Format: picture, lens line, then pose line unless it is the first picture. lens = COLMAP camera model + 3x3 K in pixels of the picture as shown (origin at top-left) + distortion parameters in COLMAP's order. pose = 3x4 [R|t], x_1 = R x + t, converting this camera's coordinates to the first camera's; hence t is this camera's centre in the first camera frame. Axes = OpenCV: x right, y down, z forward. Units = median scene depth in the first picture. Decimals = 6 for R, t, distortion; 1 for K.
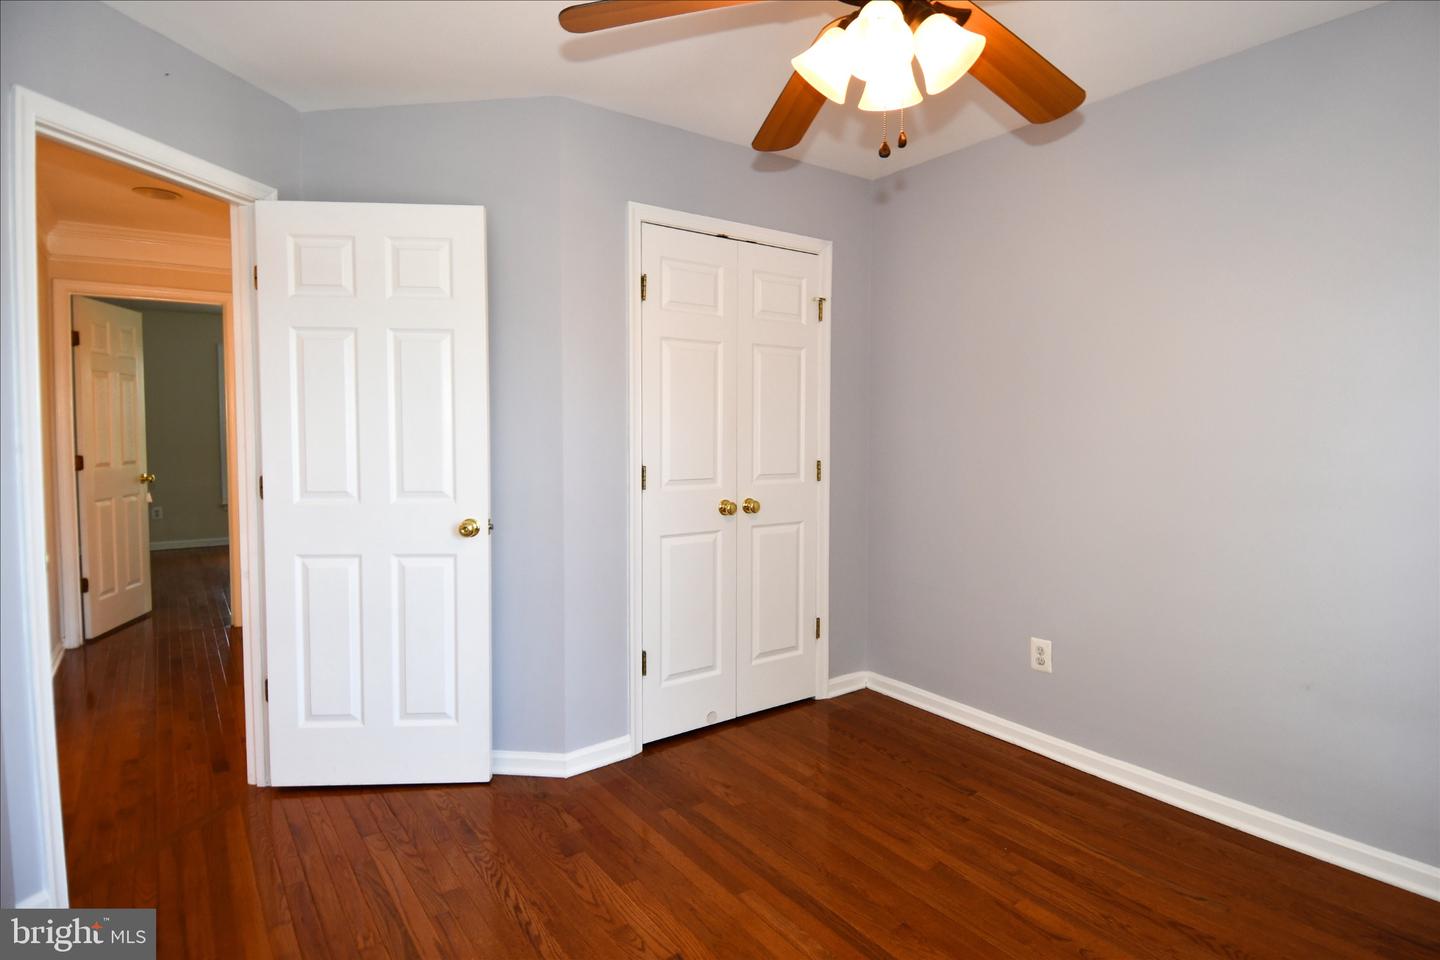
lens RADIAL K [[778.0, 0, 718.9], [0, 778.0, 473.8], [0, 0, 1]] dist [0.024532, -0.021130]
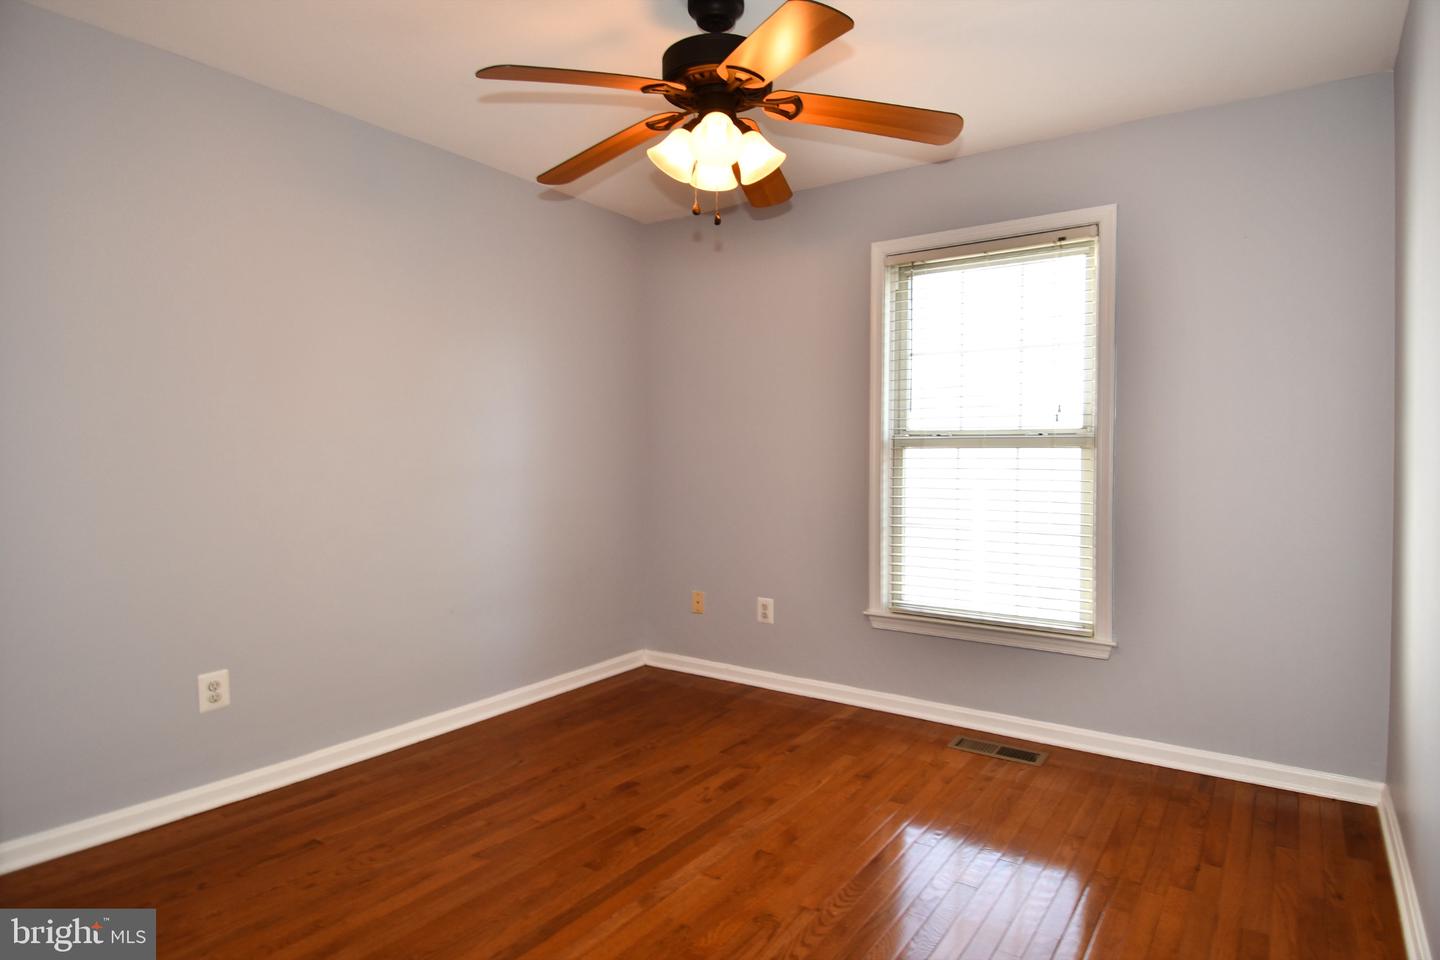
lens RADIAL K [[778.0, 0, 713.4], [0, 778.0, 471.4], [0, 0, 1]] dist [0.024532, -0.021130]
pose [[-0.344573, -0.014591, 0.938646, -0.744328], [0.039734, 0.998756, 0.030111, -0.012586], [-0.937918, 0.047672, -0.343565, 1.013310]]
